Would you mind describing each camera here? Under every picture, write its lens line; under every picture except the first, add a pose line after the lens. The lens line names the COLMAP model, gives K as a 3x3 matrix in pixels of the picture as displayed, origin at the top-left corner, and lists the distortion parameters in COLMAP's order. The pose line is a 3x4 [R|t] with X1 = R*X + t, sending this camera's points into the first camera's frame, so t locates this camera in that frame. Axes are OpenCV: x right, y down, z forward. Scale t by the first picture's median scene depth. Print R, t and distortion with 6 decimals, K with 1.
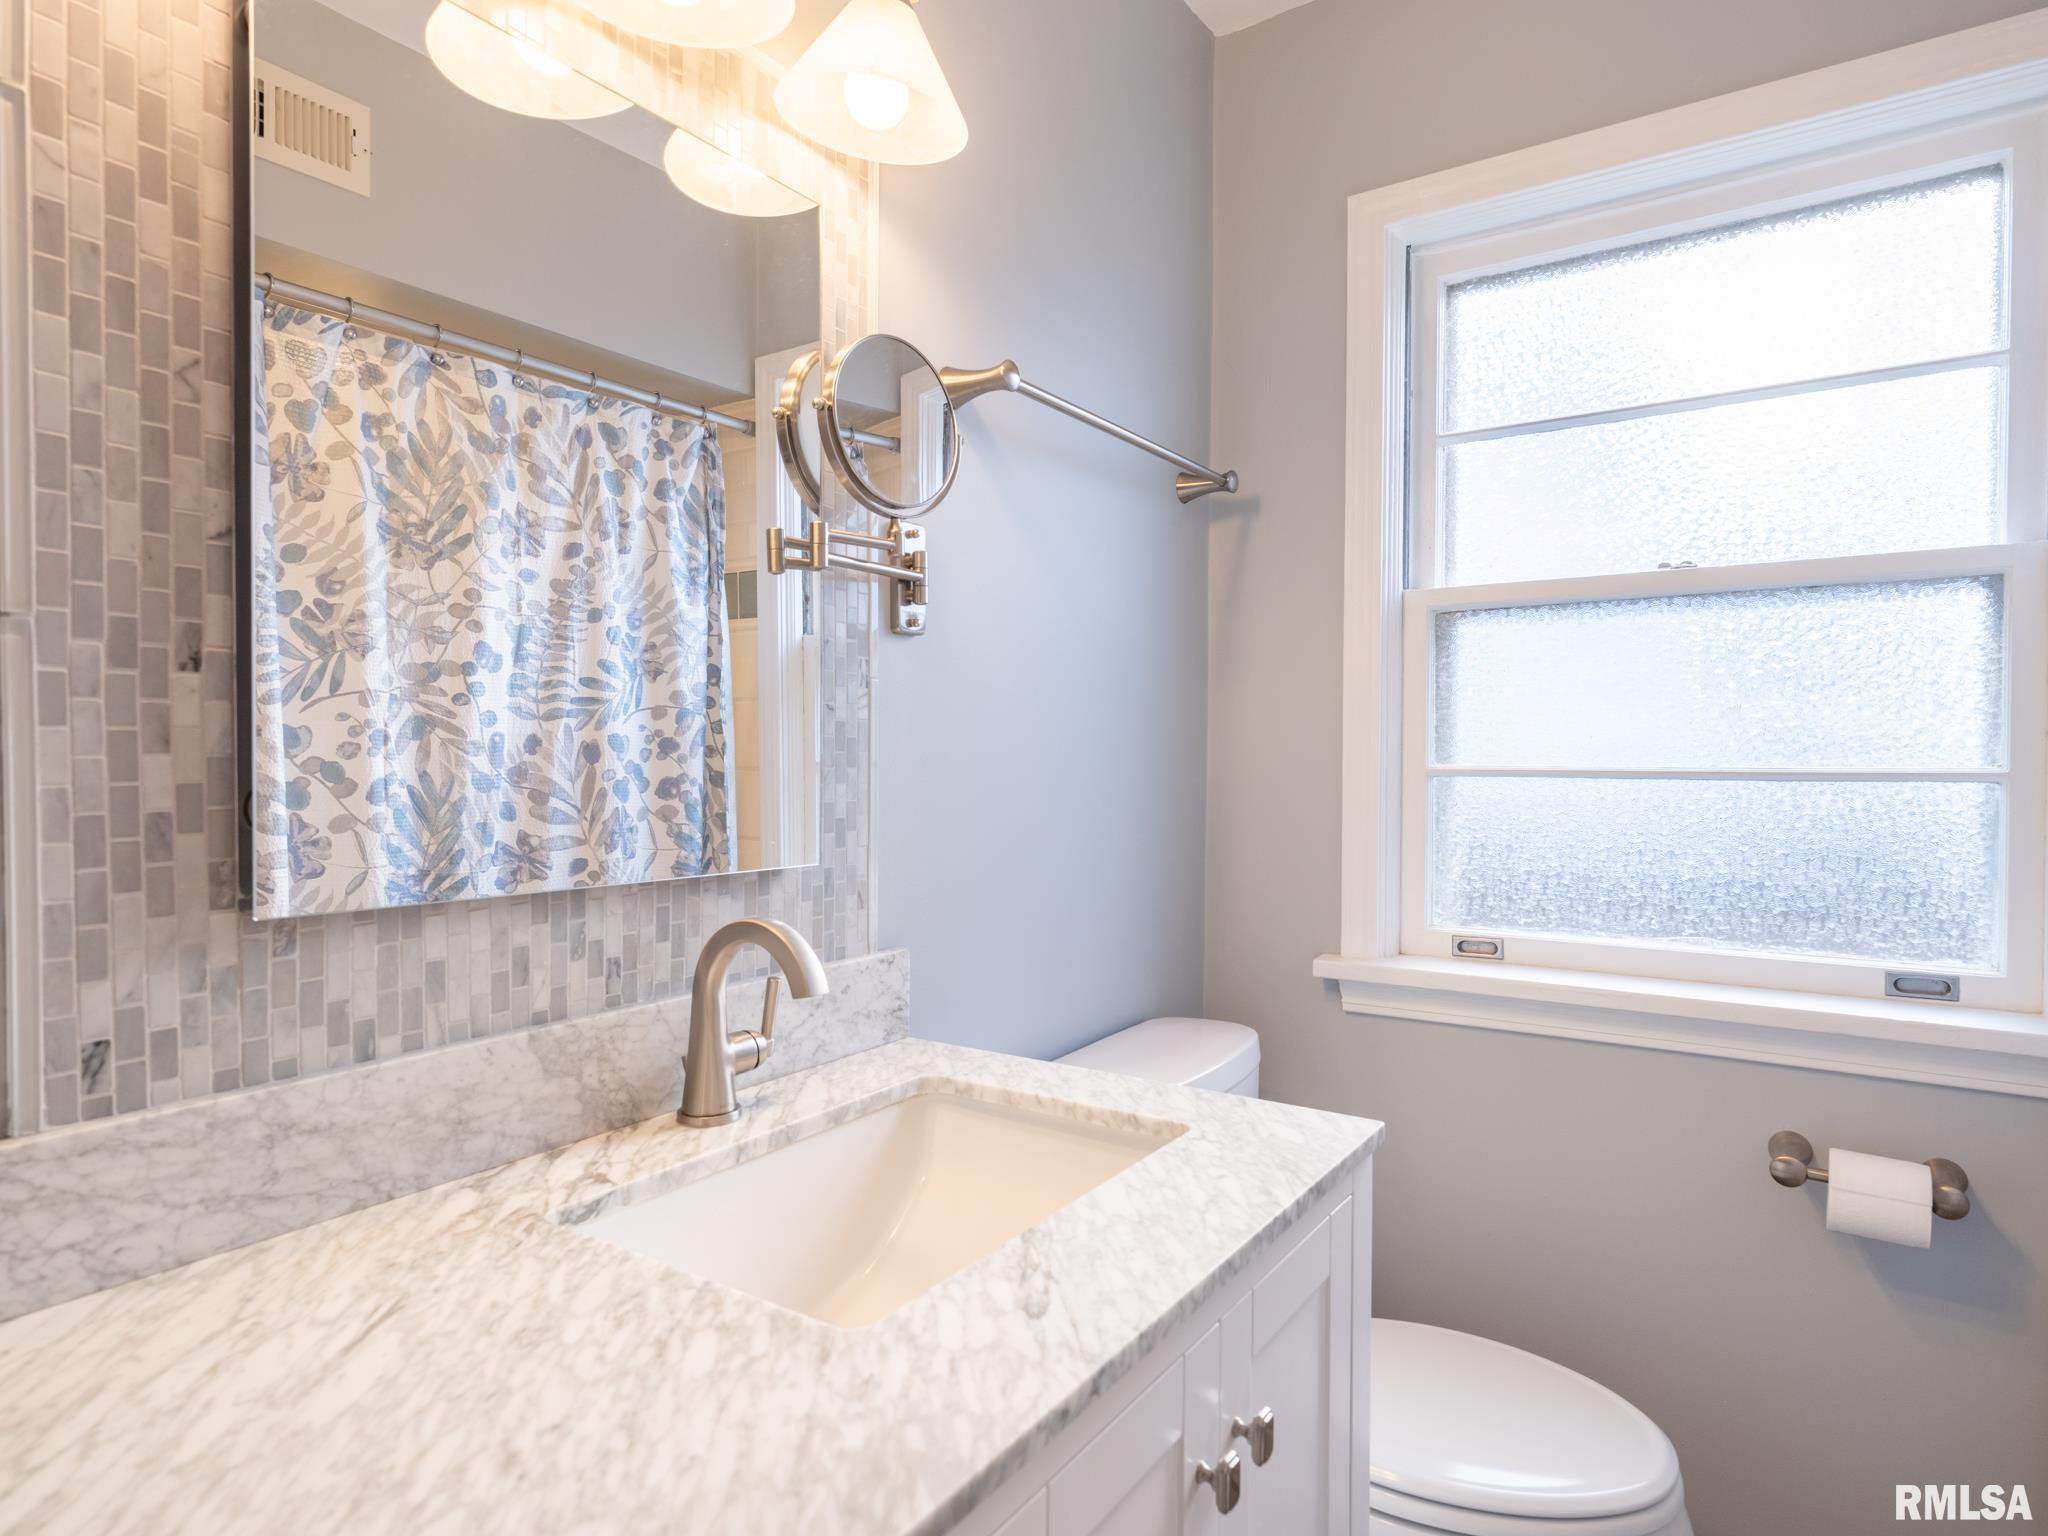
lens RADIAL K [[1182.8, 0, 1026.6], [0, 1182.8, 776.8], [0, 0, 1]] dist [0.006112, -0.007015]
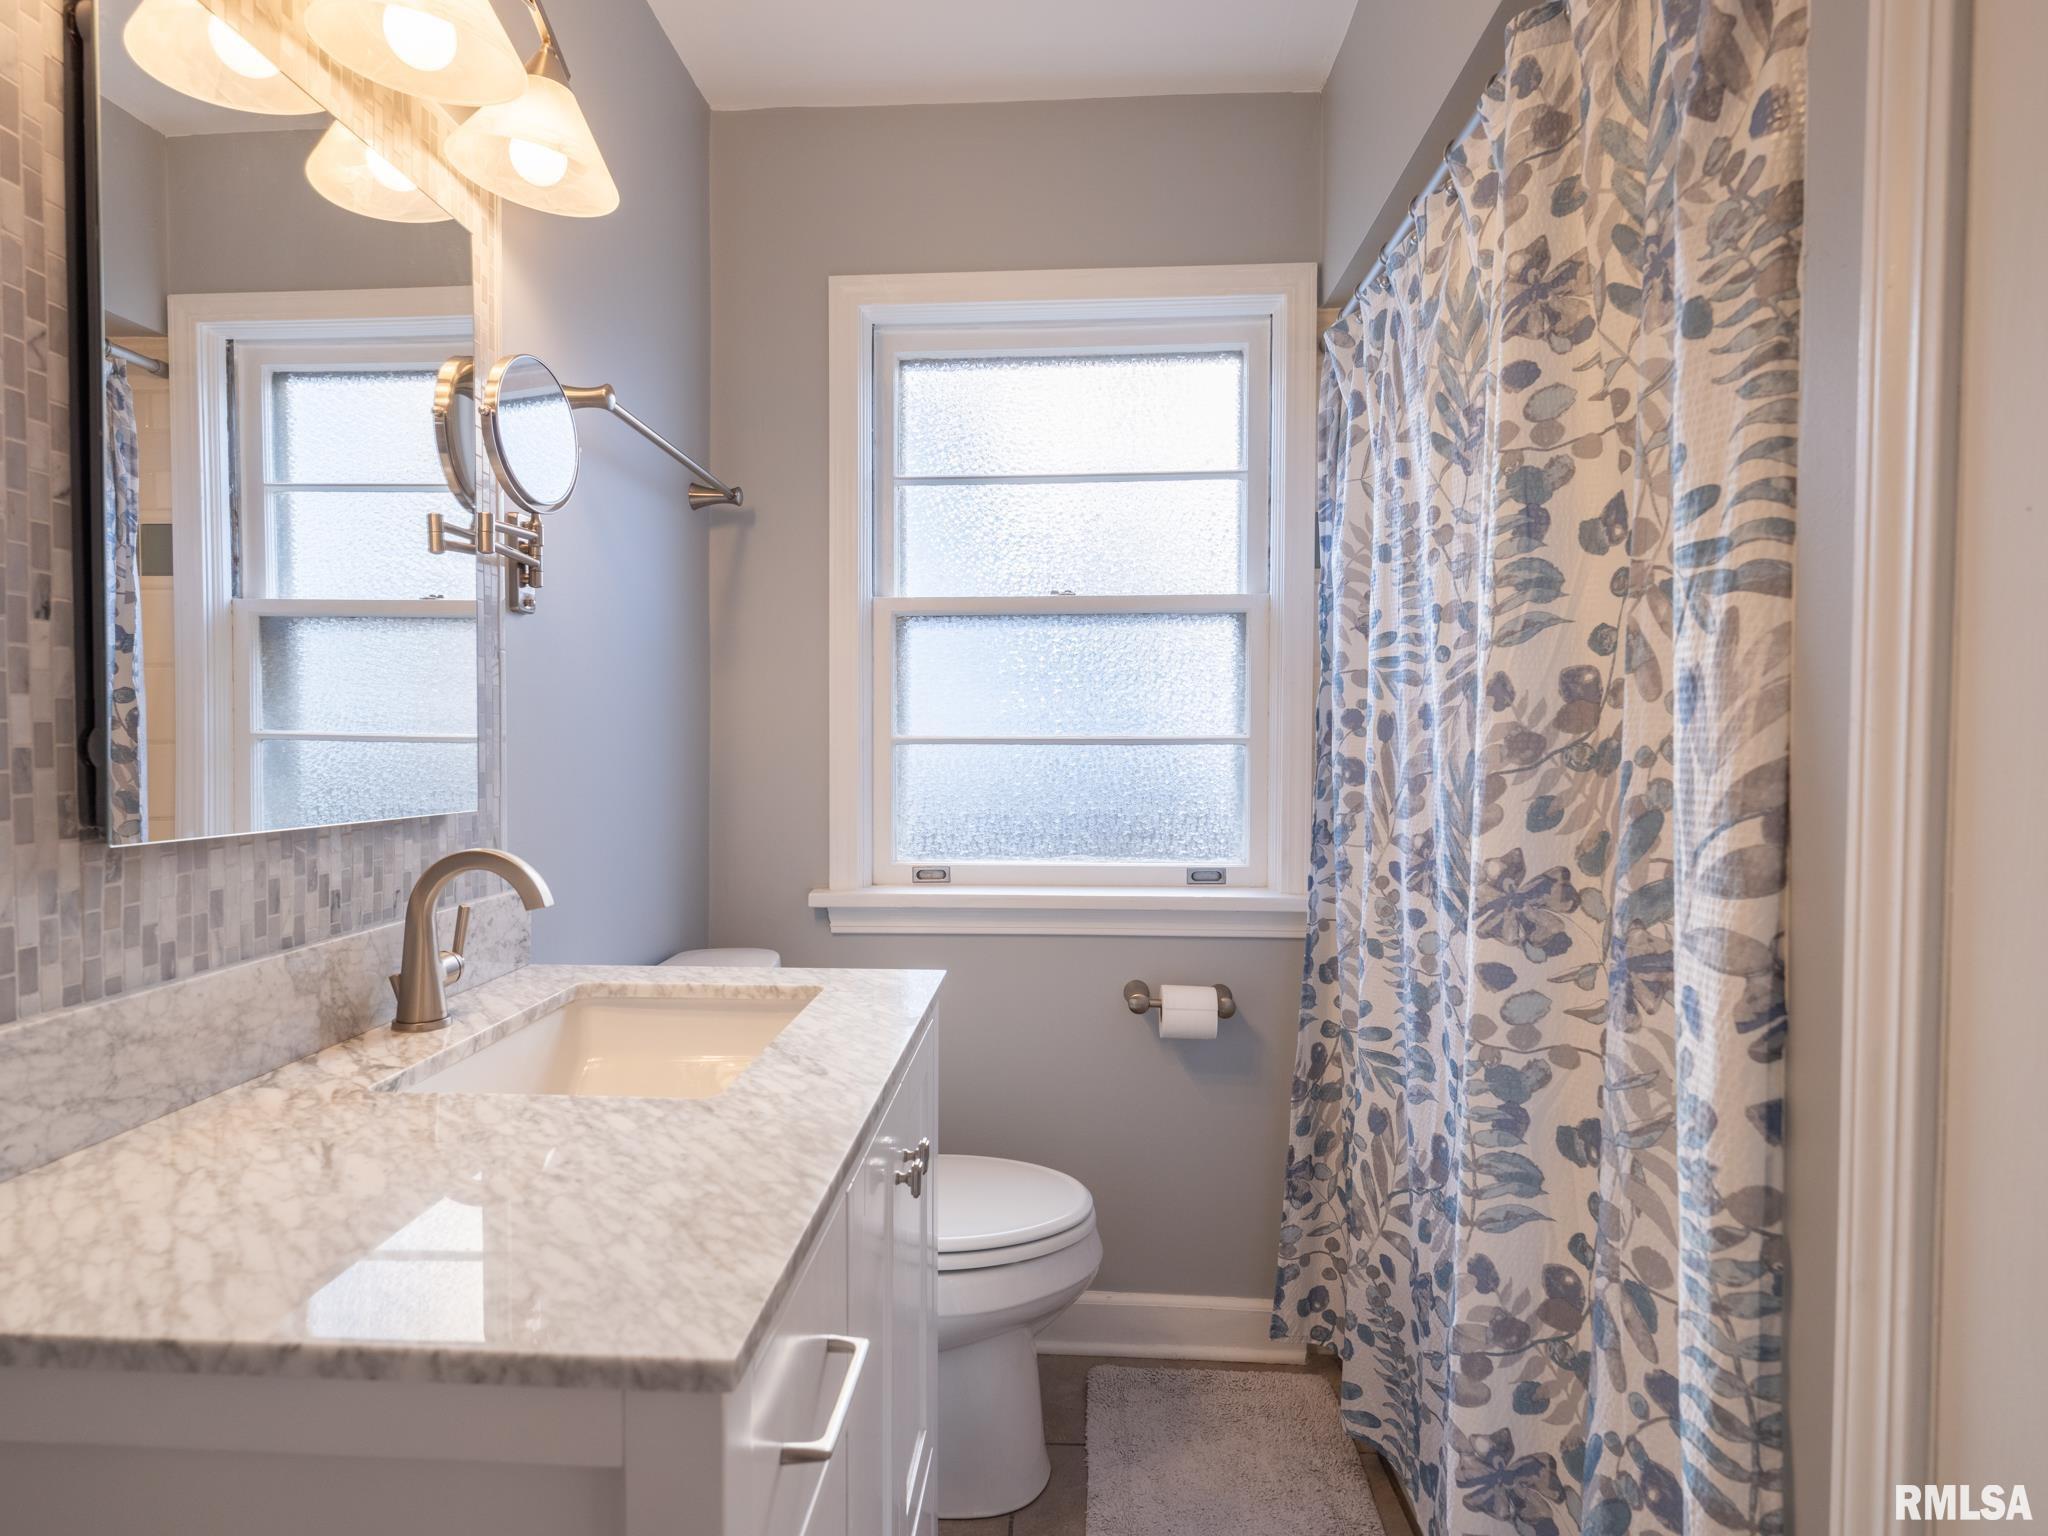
lens RADIAL K [[1105.0, 0, 1018.3], [0, 1105.0, 765.2], [0, 0, 1]] dist [0.009036, -0.003952]
pose [[0.867353, -0.010984, 0.497573, -0.258031], [0.007972, 0.999935, 0.008178, 0.025873], [-0.497630, -0.003126, 0.867384, -0.193898]]
